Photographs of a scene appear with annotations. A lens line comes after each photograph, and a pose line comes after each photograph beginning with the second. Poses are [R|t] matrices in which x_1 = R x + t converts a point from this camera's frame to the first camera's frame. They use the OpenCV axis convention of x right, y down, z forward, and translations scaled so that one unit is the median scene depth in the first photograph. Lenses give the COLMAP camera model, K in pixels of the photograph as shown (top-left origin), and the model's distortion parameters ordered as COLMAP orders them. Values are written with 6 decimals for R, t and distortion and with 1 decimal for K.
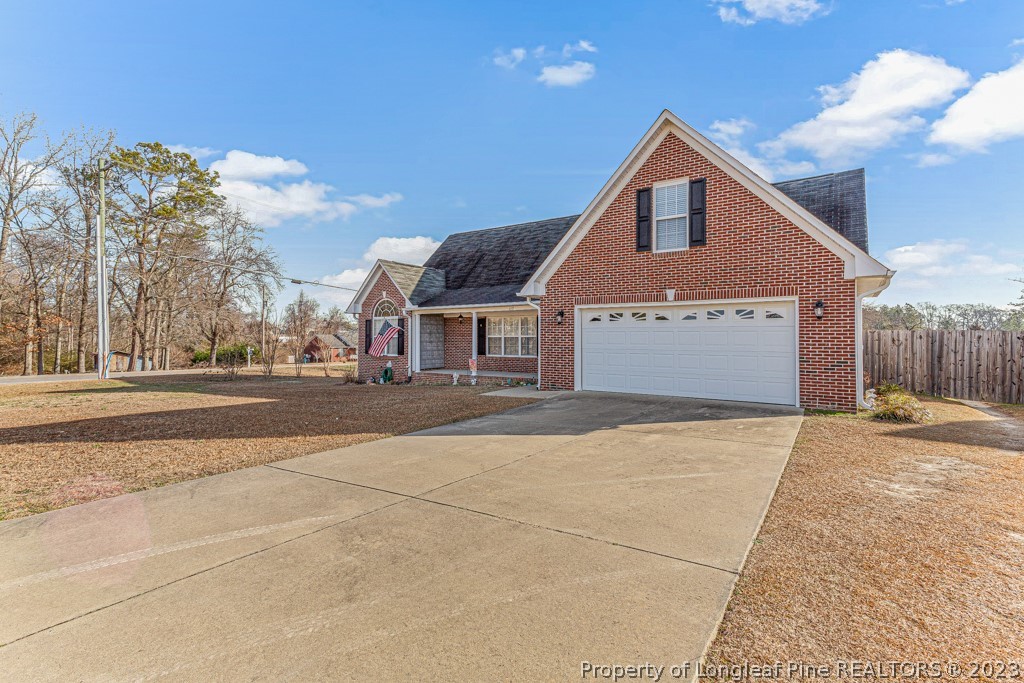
lens RADIAL K [[490.8, 0, 512.3], [0, 490.8, 338.5], [0, 0, 1]] dist [0.024343, 0.000988]
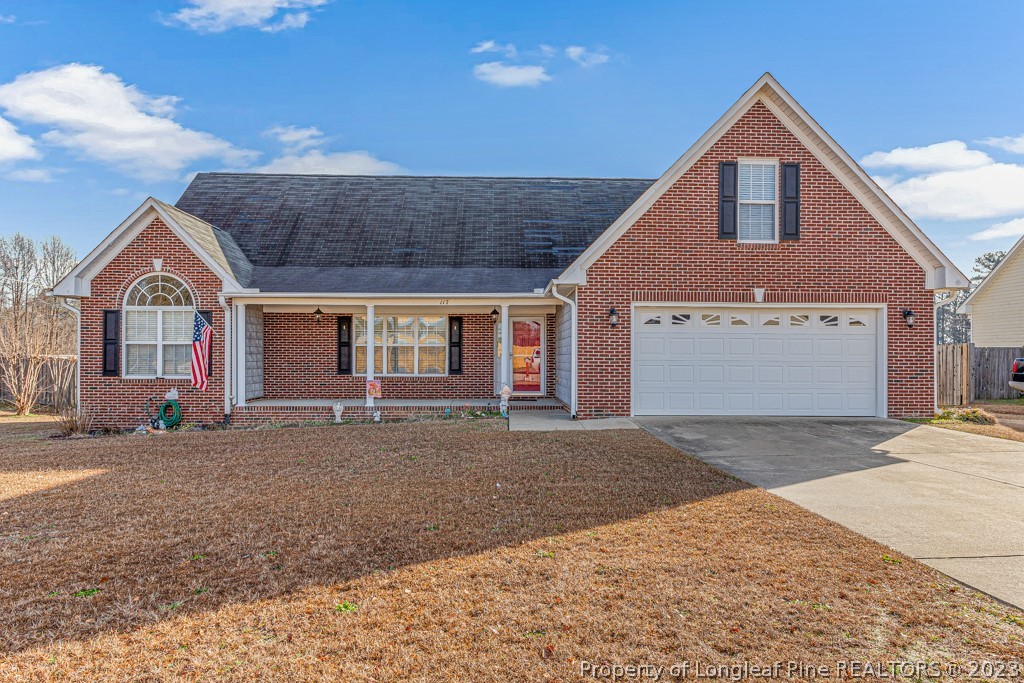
lens RADIAL K [[629.1, 0, 523.7], [0, 629.1, 359.3], [0, 0, 1]] dist [0.009826, -0.007218]
pose [[0.799321, -0.002709, 0.600898, -0.570553], [-0.002287, 0.999969, 0.007550, 0.012410], [-0.600900, -0.007409, 0.799290, 0.338016]]
